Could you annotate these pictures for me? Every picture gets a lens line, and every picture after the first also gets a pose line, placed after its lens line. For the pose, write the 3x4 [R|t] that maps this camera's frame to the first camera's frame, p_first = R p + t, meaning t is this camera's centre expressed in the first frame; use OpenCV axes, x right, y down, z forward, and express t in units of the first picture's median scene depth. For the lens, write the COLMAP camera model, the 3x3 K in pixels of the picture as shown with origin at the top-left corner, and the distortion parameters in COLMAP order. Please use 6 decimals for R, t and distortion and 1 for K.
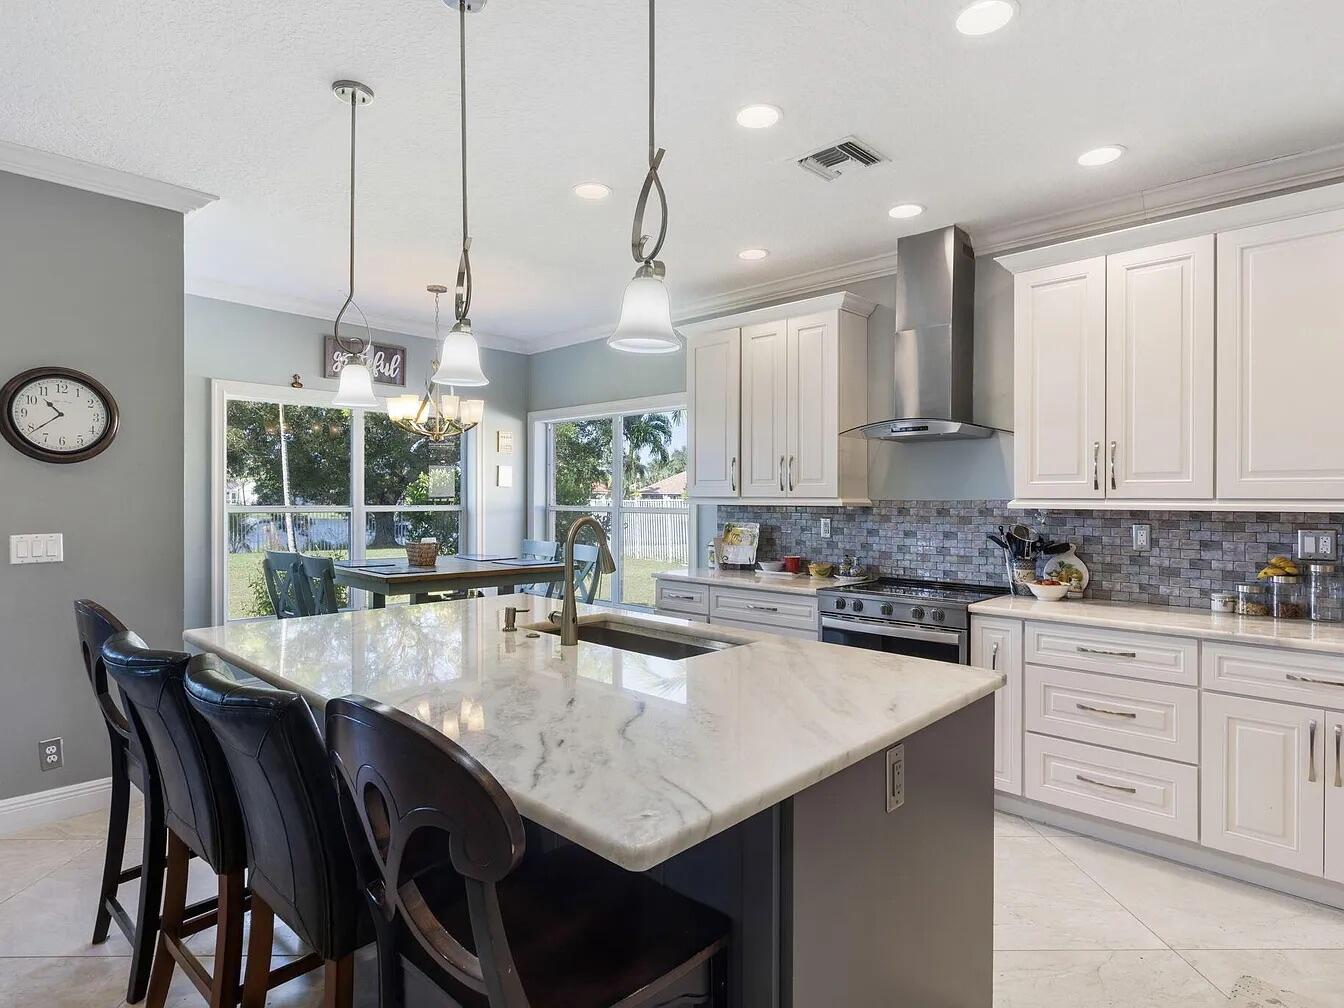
lens RADIAL K [[706.5, 0, 678.5], [0, 706.5, 500.8], [0, 0, 1]] dist [-0.001004, -0.001566]
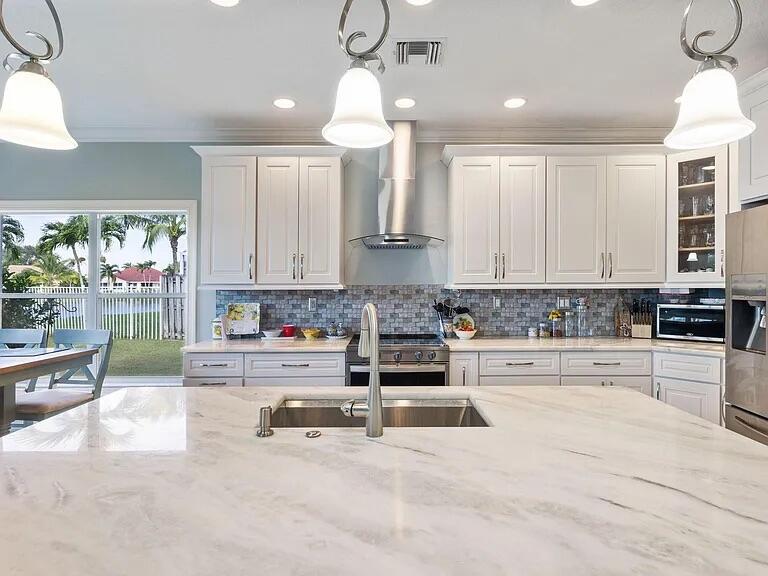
lens RADIAL K [[403.7, 0, 387.7], [0, 403.7, 286.2], [0, 0, 1]] dist [-0.001004, -0.001566]
pose [[0.731852, -0.009675, 0.681395, -0.297929], [0.009039, 0.999949, 0.004489, -0.002421], [-0.681404, 0.002874, 0.731902, 0.332789]]
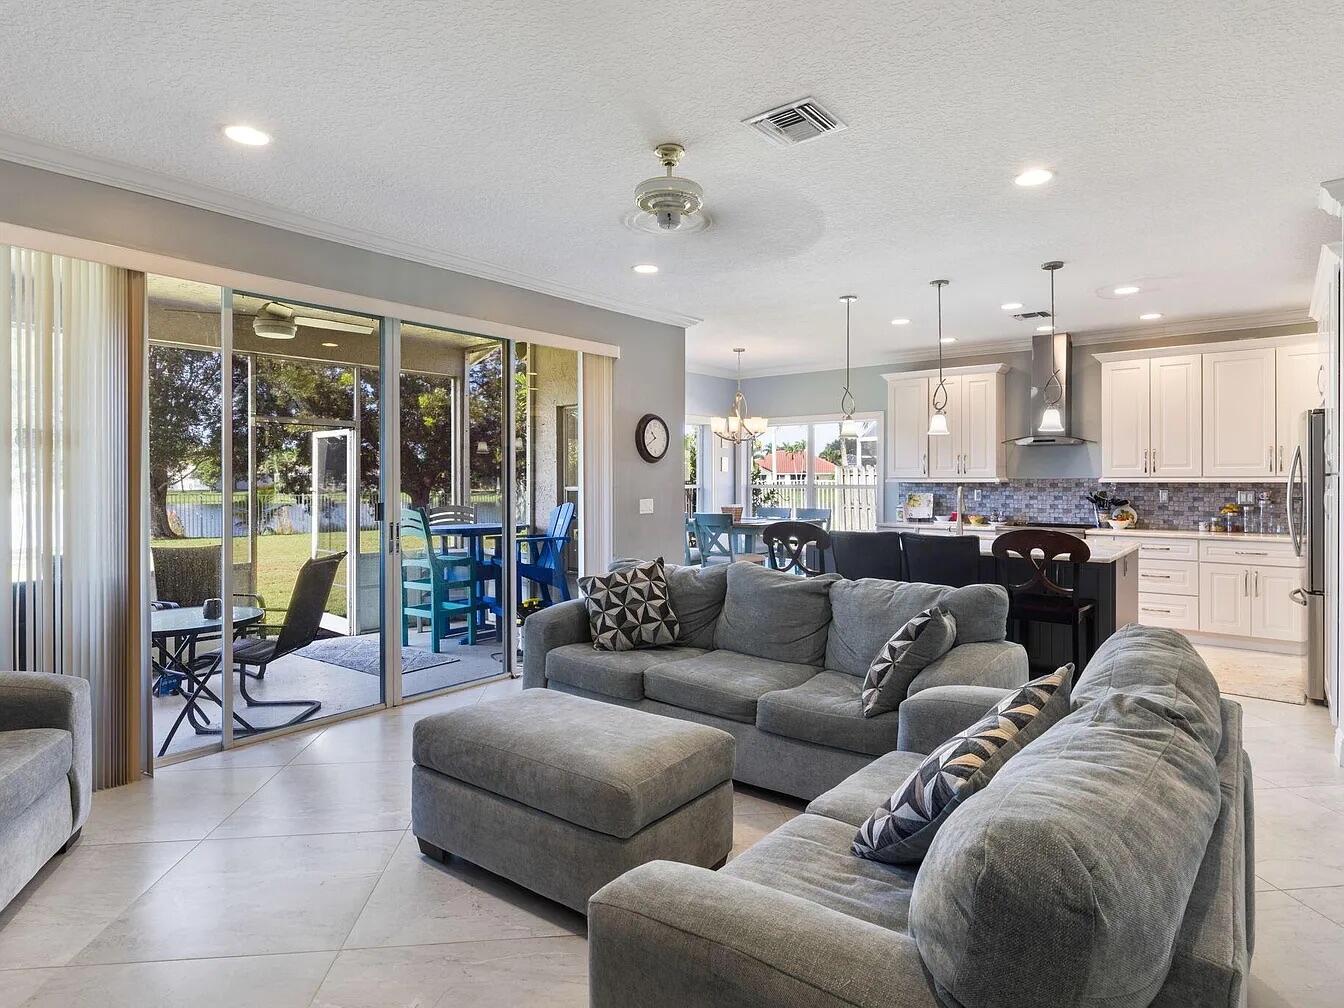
lens RADIAL K [[689.9, 0, 721.6], [0, 689.9, 481.9], [0, 0, 1]] dist [0.000567, -0.000507]
pose [[0.995711, -0.008231, 0.092150, -0.672212], [0.008130, 0.999966, 0.001478, -0.001717], [-0.092159, -0.000723, 0.995744, -0.722222]]
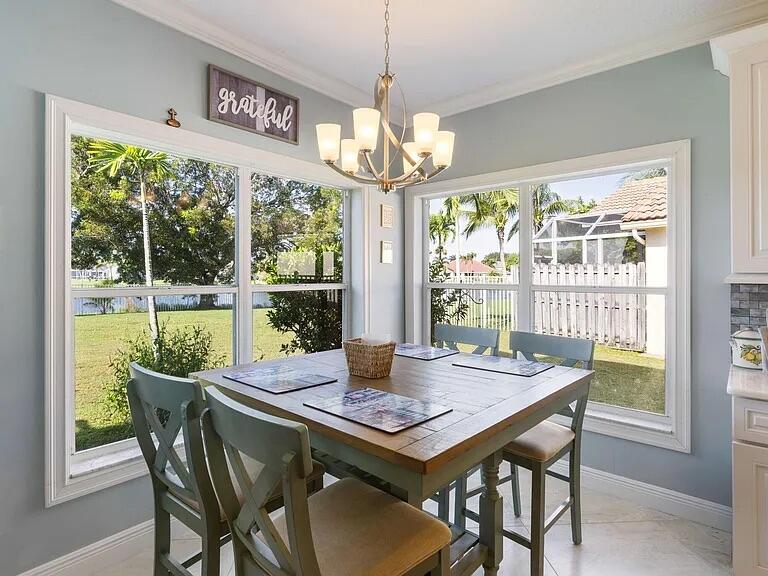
lens RADIAL K [[429.1, 0, 400.5], [0, 429.1, 274.5], [0, 0, 1]] dist [-0.001756, -0.001082]
pose [[0.999104, -0.003434, 0.042182, -0.443433], [0.003635, 0.999982, -0.004680, -0.004451], [-0.042166, 0.004829, 0.999099, 0.747753]]
